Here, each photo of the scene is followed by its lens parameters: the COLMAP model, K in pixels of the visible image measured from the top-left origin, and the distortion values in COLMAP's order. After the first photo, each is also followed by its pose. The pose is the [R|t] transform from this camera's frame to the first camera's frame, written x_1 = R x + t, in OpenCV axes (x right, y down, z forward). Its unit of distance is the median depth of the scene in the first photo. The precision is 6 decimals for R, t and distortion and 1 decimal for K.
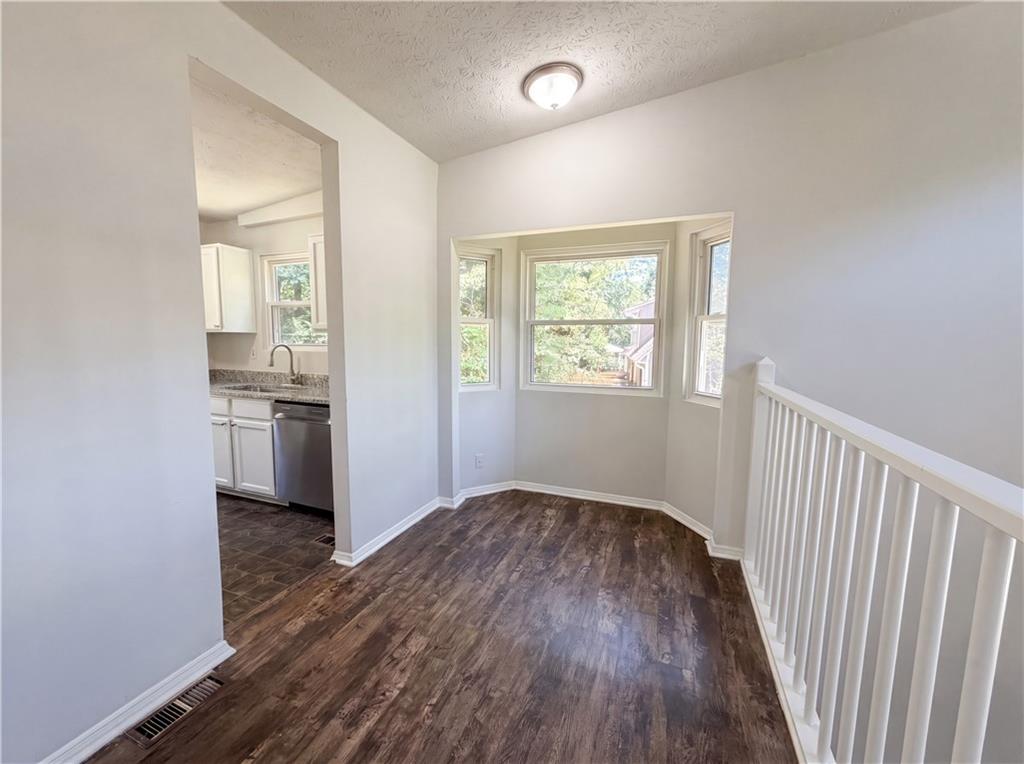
lens RADIAL K [[409.2, 0, 509.0], [0, 409.2, 381.9], [0, 0, 1]] dist [0.002083, -0.000083]
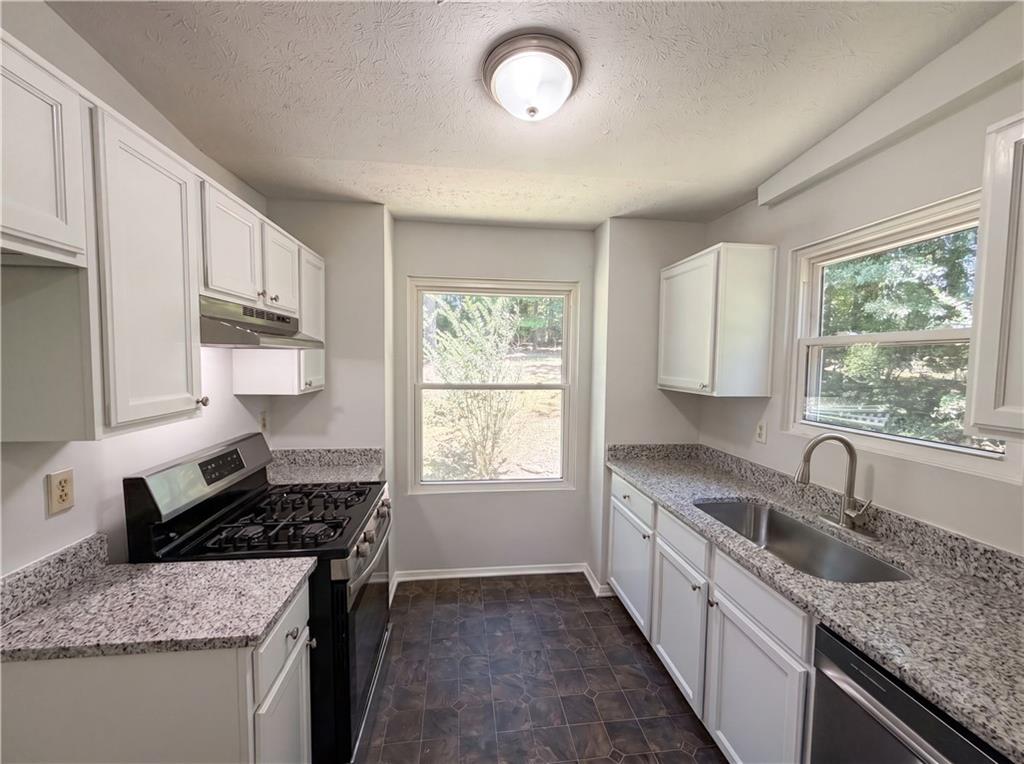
lens RADIAL K [[409.2, 0, 509.0], [0, 409.2, 381.9], [0, 0, 1]] dist [0.002083, -0.000083]
pose [[0.474561, 0.041481, -0.879245, -0.327522], [-0.100677, 0.994892, -0.007402, -0.107108], [0.874446, 0.092032, 0.476313, 0.470106]]
